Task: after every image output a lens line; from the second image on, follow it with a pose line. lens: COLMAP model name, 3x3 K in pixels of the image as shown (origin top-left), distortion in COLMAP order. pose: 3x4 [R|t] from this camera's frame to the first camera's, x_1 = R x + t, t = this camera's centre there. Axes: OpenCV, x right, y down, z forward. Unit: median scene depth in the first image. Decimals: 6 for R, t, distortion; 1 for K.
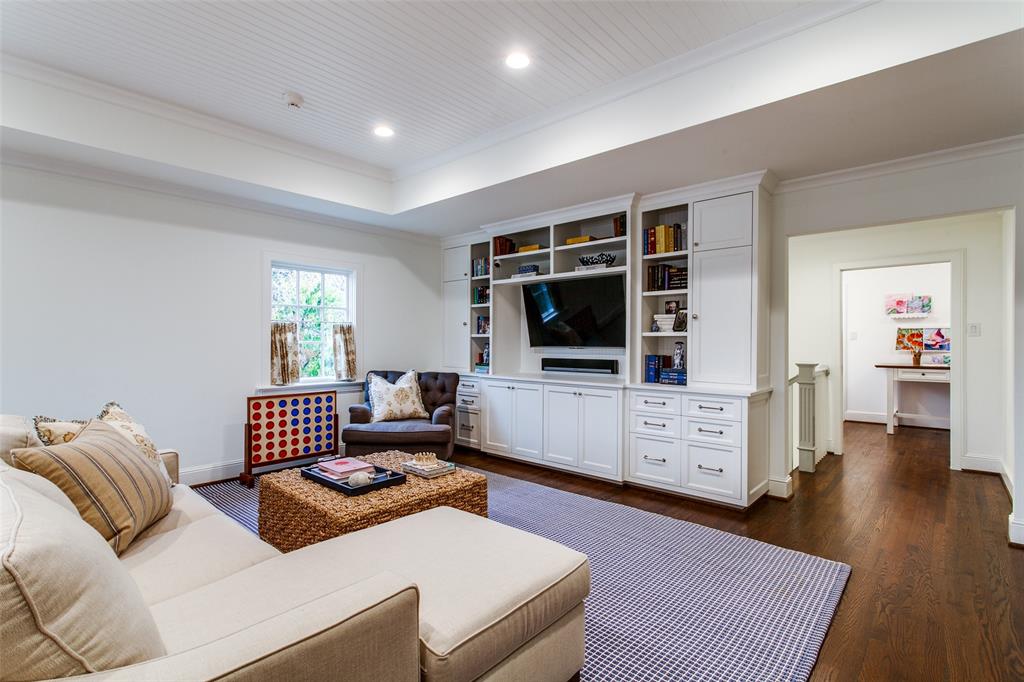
lens RADIAL K [[481.3, 0, 511.2], [0, 481.3, 342.5], [0, 0, 1]] dist [0.001687, 0.000001]
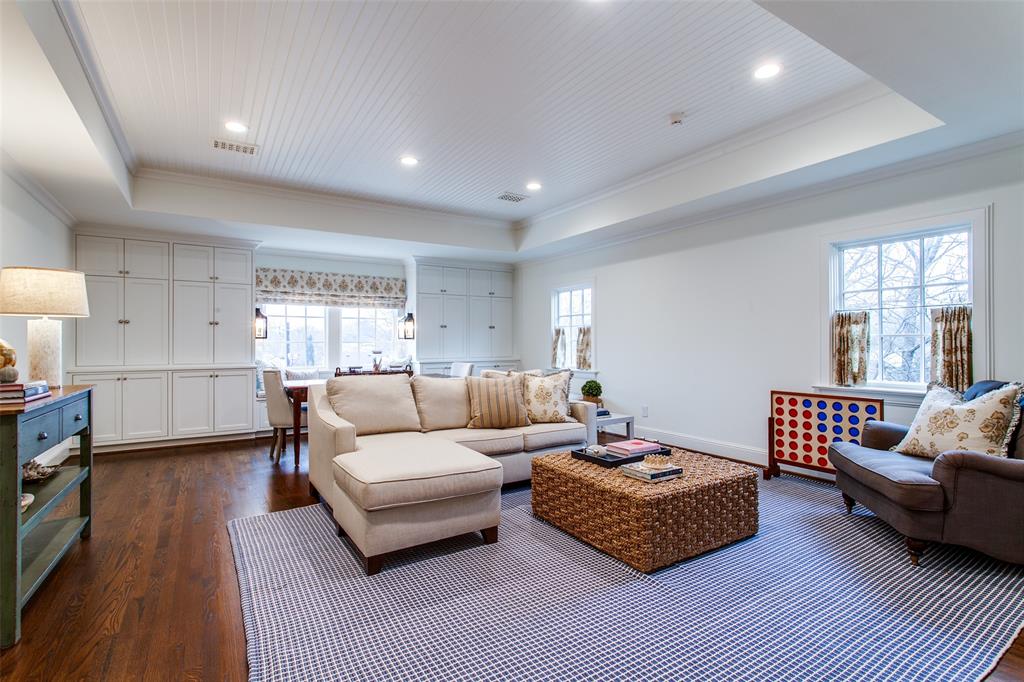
lens RADIAL K [[481.3, 0, 512.9], [0, 481.3, 341.1], [0, 0, 1]] dist [0.001687, 0.000001]
pose [[-0.264313, -0.000800, -0.964437, 0.550714], [0.007089, 0.999971, -0.002772, 0.008385], [0.964411, -0.007570, -0.264299, 0.713850]]
